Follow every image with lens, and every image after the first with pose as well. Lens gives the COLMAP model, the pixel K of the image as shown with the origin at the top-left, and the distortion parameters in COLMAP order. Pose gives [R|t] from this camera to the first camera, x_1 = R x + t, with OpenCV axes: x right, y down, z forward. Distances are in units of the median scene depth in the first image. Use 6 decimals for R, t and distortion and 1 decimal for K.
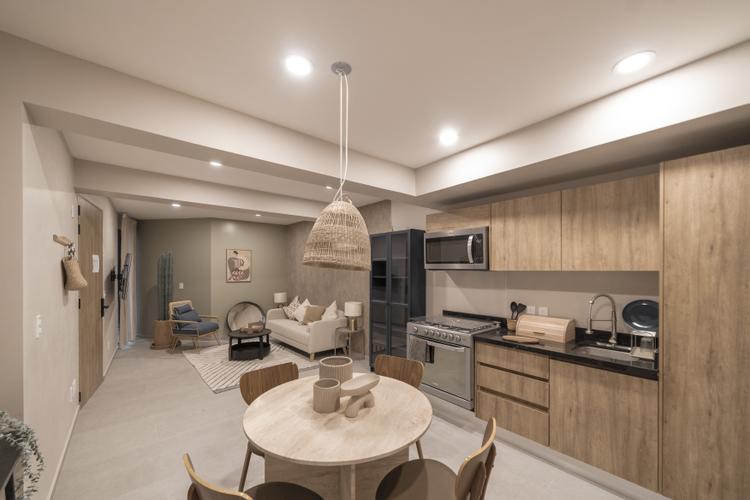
lens RADIAL K [[294.3, 0, 372.7], [0, 294.3, 273.6], [0, 0, 1]] dist [0.000223, 0.000127]
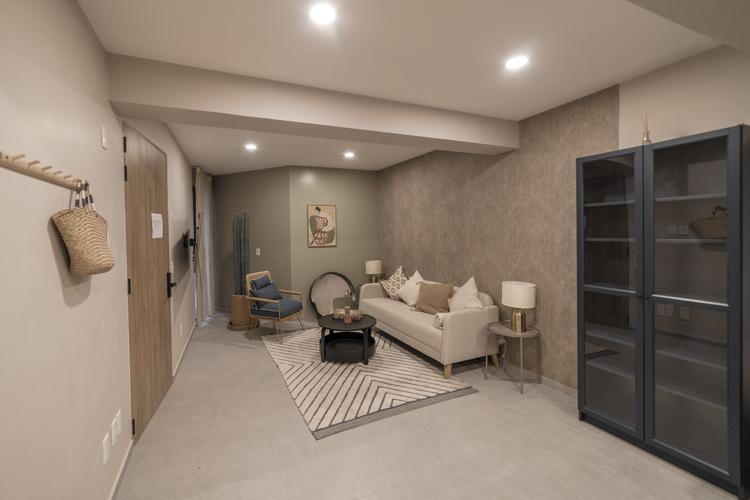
lens RADIAL K [[311.3, 0, 338.9], [0, 311.3, 239.1], [0, 0, 1]] dist [-0.001275, 0.000004]
pose [[0.951781, -0.011760, -0.306554, -0.200573], [0.016654, 0.999772, 0.013353, -0.002809], [0.306327, -0.017815, 0.951760, 0.288136]]
